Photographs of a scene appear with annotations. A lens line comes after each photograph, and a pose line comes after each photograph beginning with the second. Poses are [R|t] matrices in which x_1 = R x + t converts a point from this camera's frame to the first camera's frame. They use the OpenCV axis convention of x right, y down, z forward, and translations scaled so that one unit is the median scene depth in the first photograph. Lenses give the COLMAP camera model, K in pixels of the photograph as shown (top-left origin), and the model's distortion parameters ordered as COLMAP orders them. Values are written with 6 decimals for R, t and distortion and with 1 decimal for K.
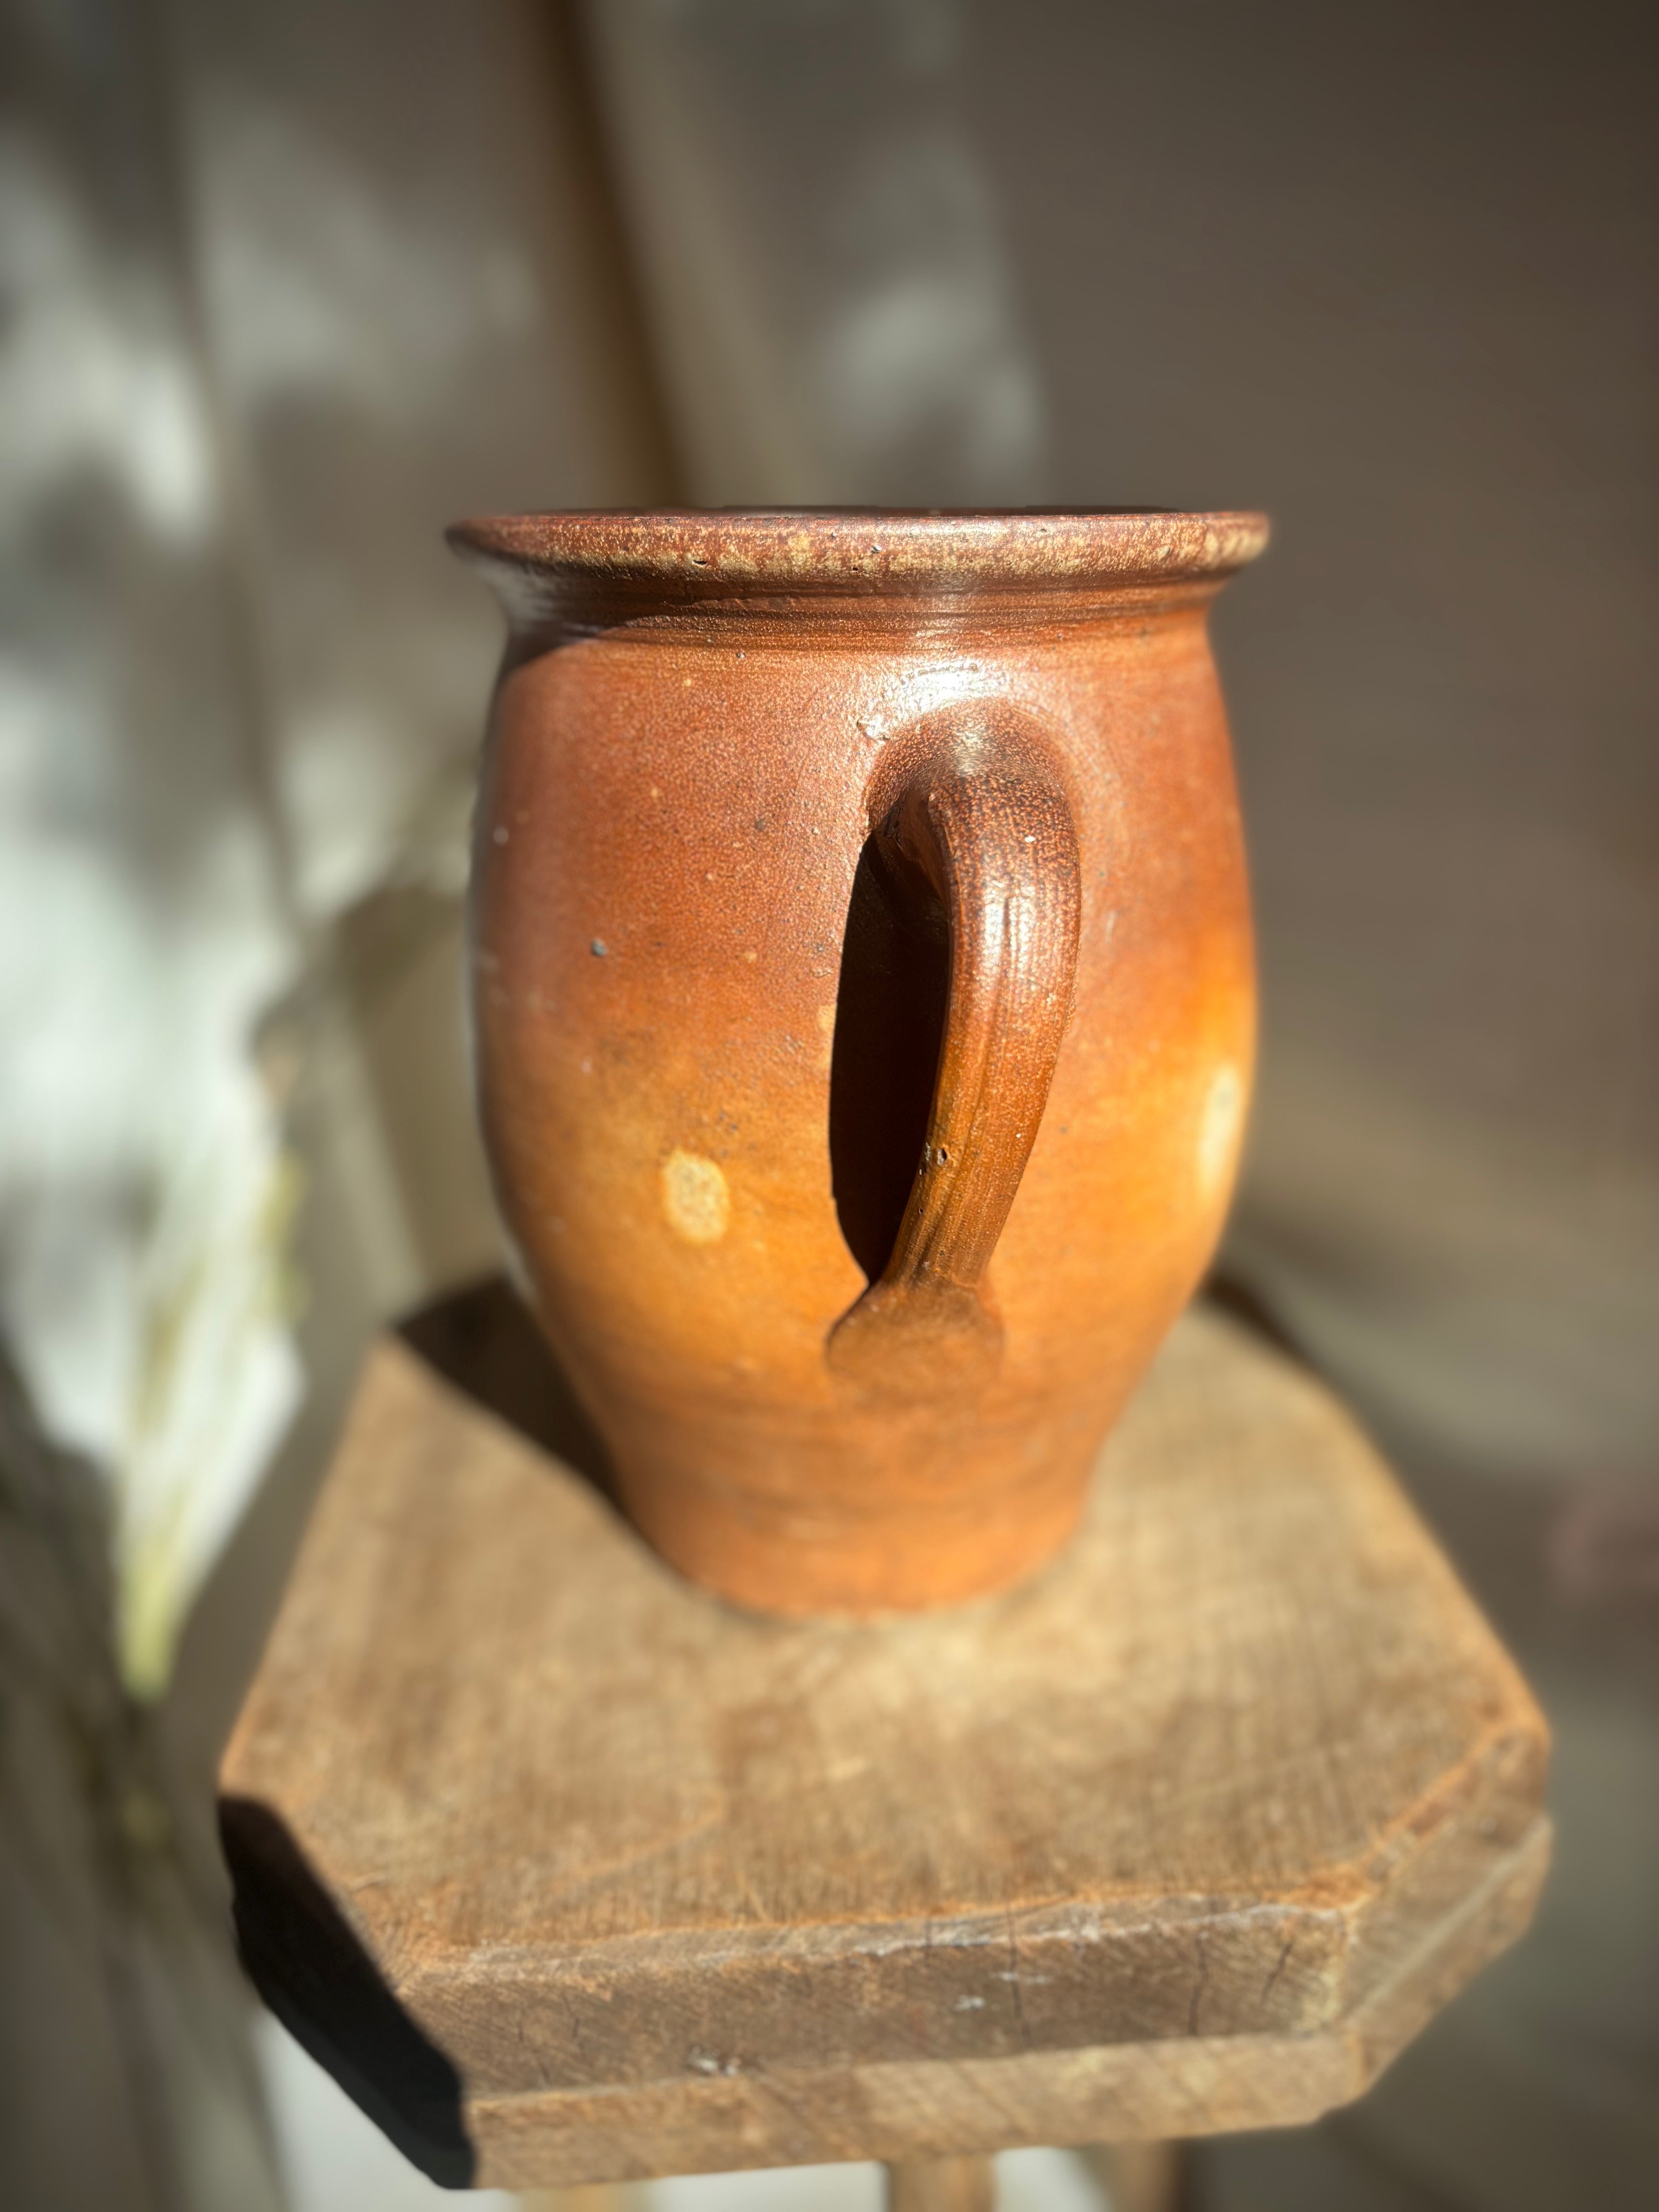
lens RADIAL K [[1748.4, 0, 837.0], [0, 1748.4, 1064.2], [0, 0, 1]] dist [-0.031426, 0.031534]
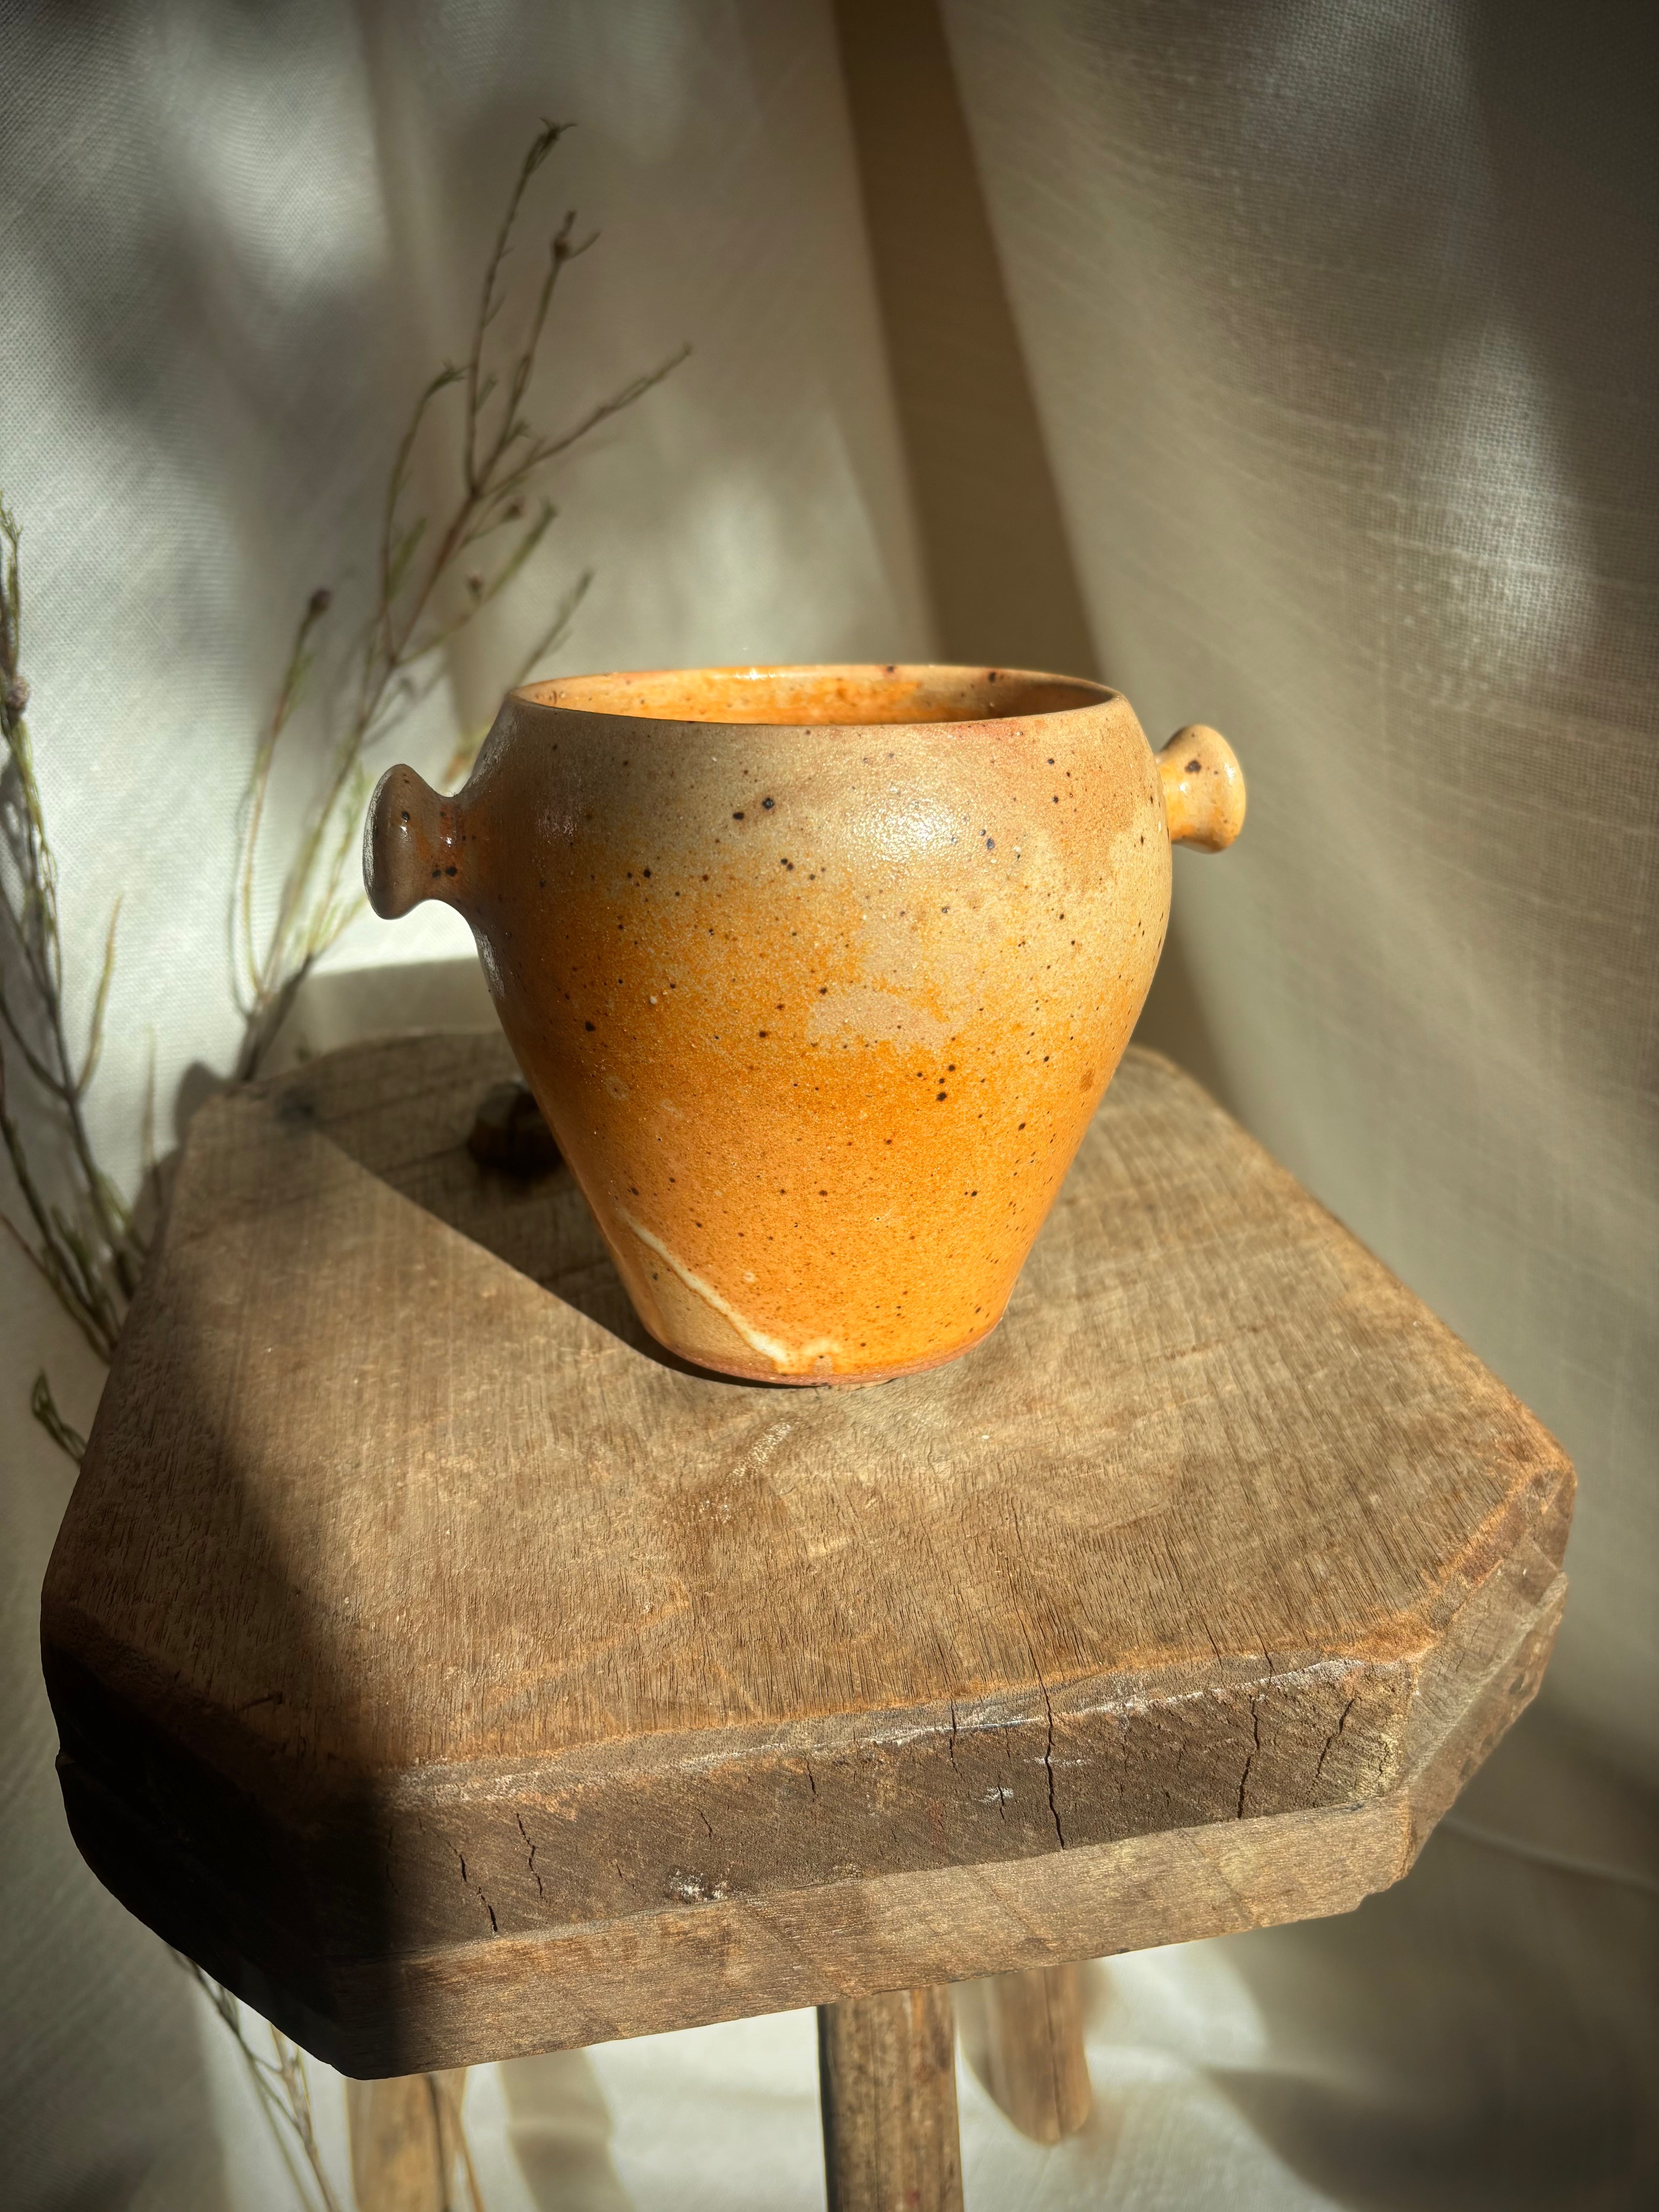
lens RADIAL K [[1748.4, 0, 836.4], [0, 1748.4, 1087.0], [0, 0, 1]] dist [-0.031426, 0.031534]
pose [[0.988596, -0.013479, 0.149989, -0.115296], [0.005705, 0.998623, 0.052146, 0.137878], [-0.150486, -0.050696, 0.987312, 0.173306]]
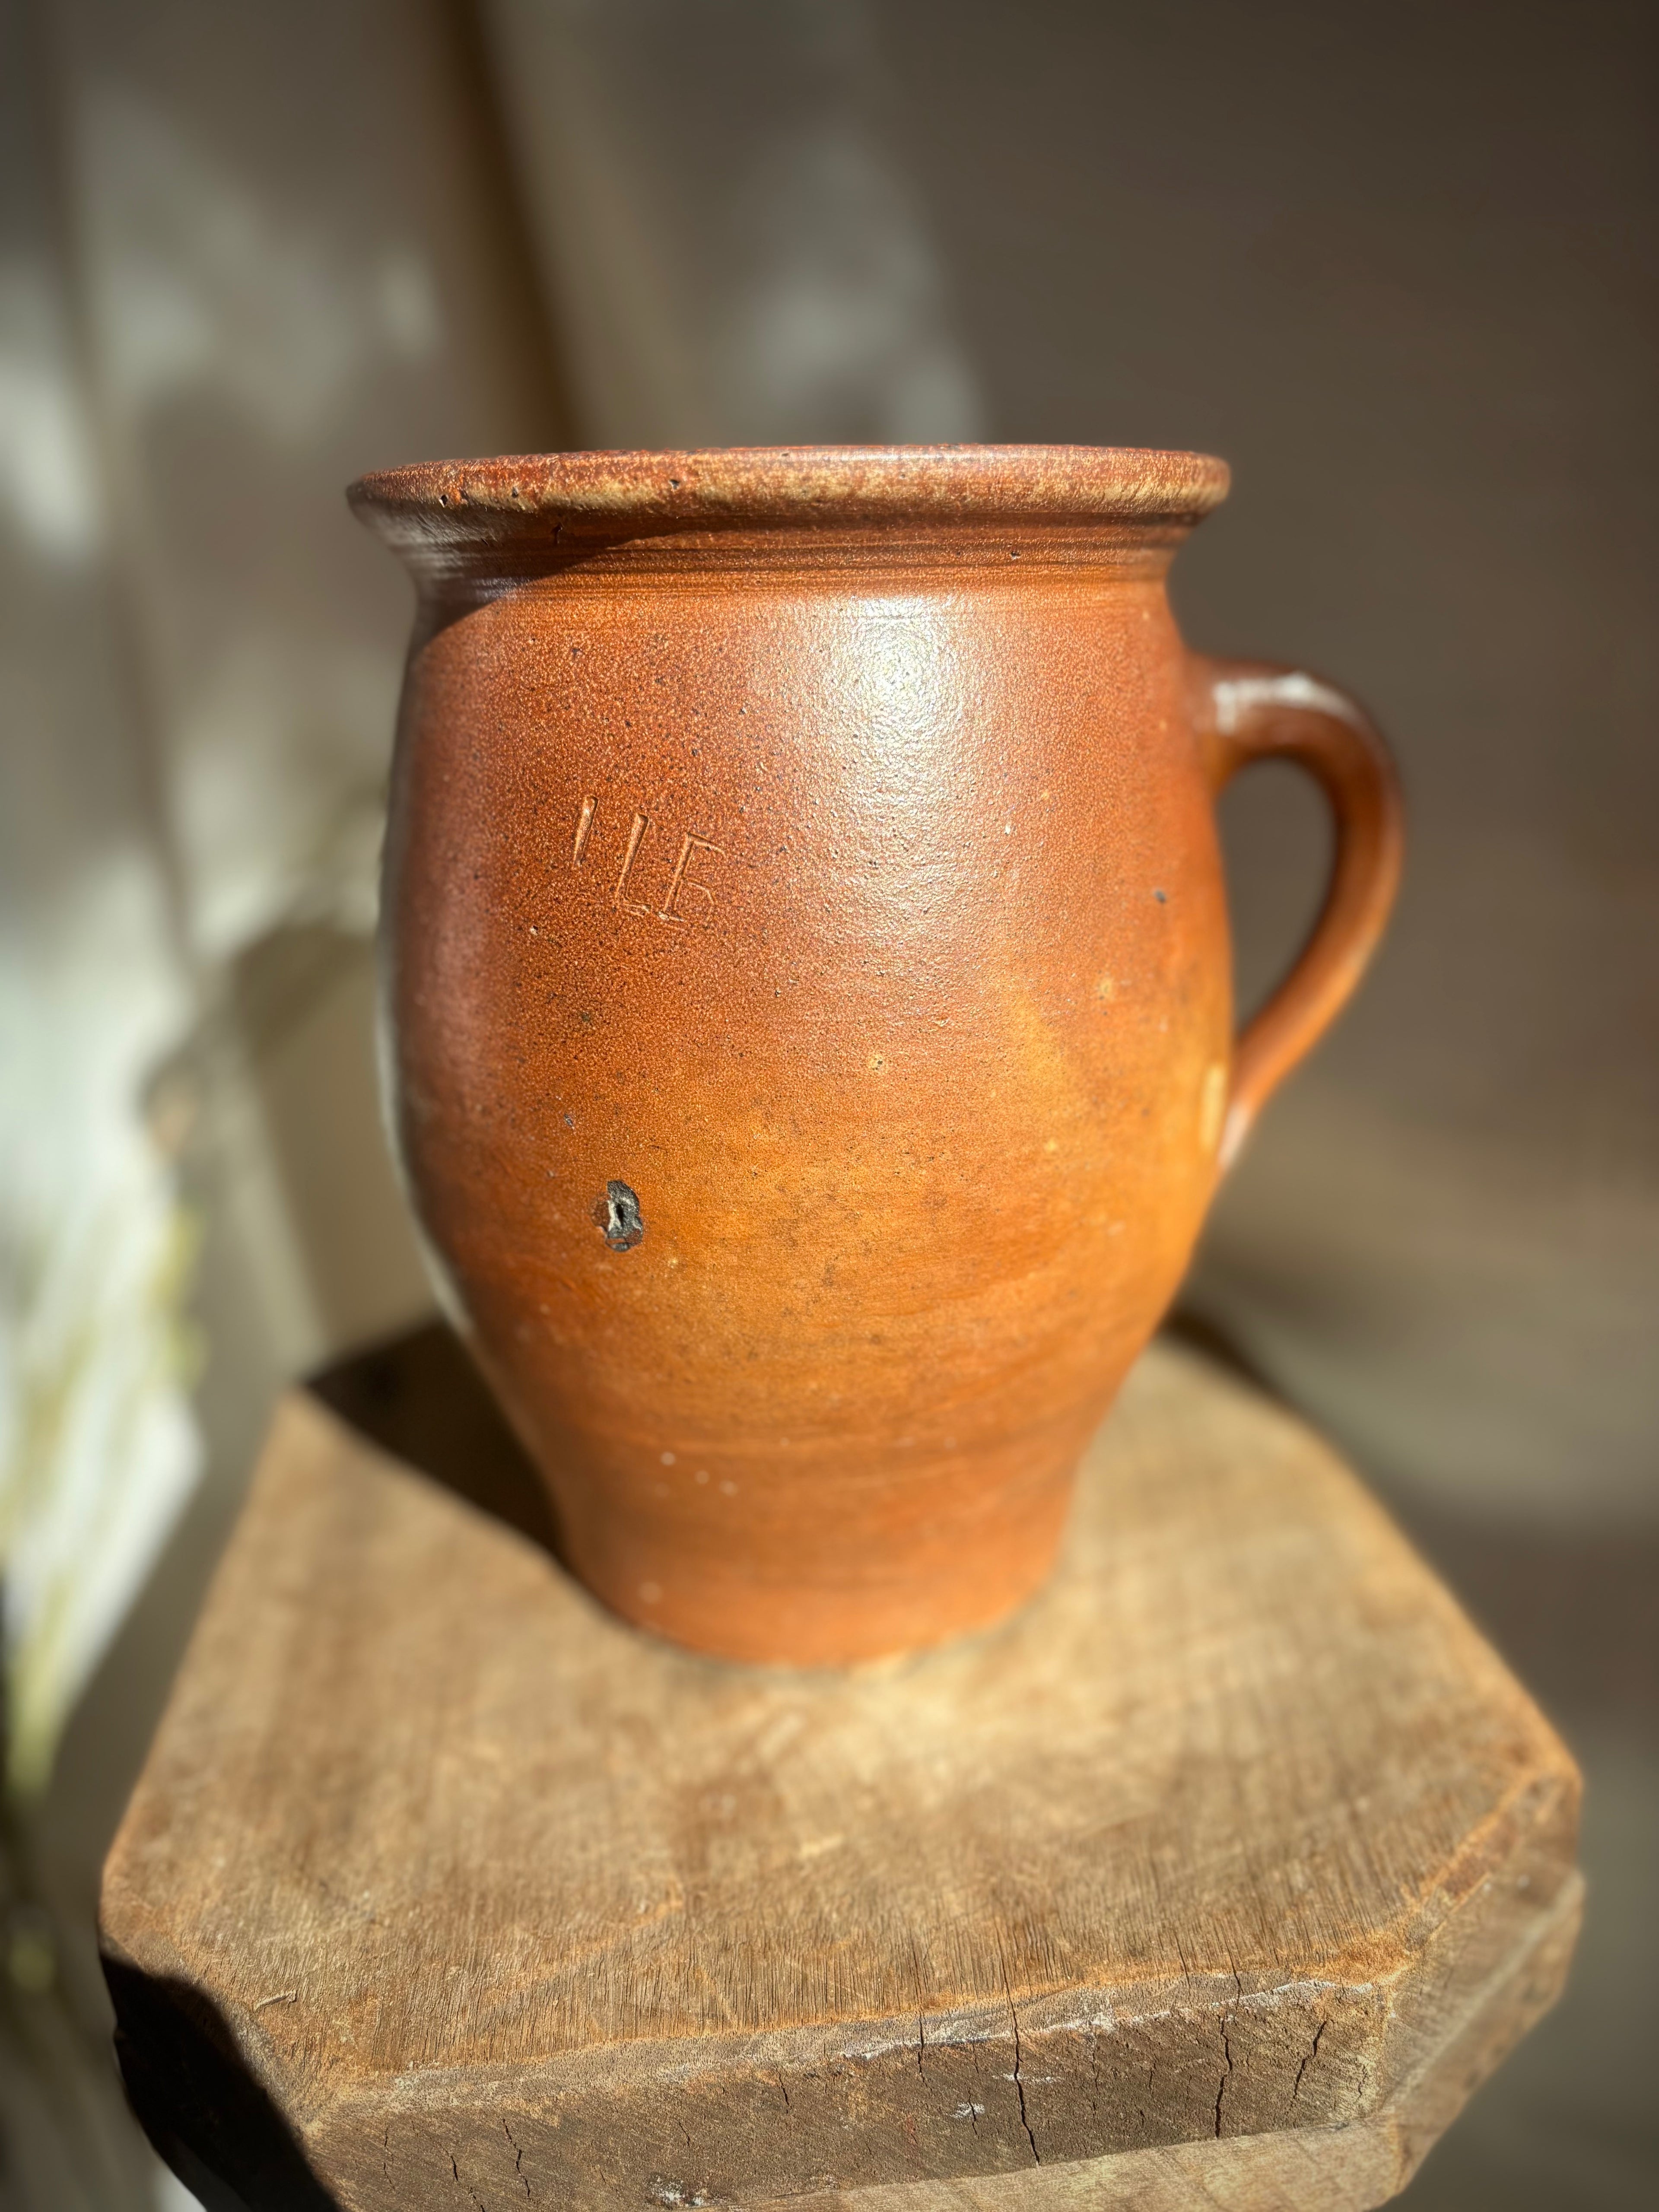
lens RADIAL K [[1748.4, 0, 841.9], [0, 1748.4, 1076.7], [0, 0, 1]] dist [-0.031426, 0.031534]
pose [[0.998248, -0.016760, 0.056744, -0.026864], [0.019311, 0.998814, -0.044706, 0.051422], [-0.055928, 0.045723, 0.997387, 0.094268]]
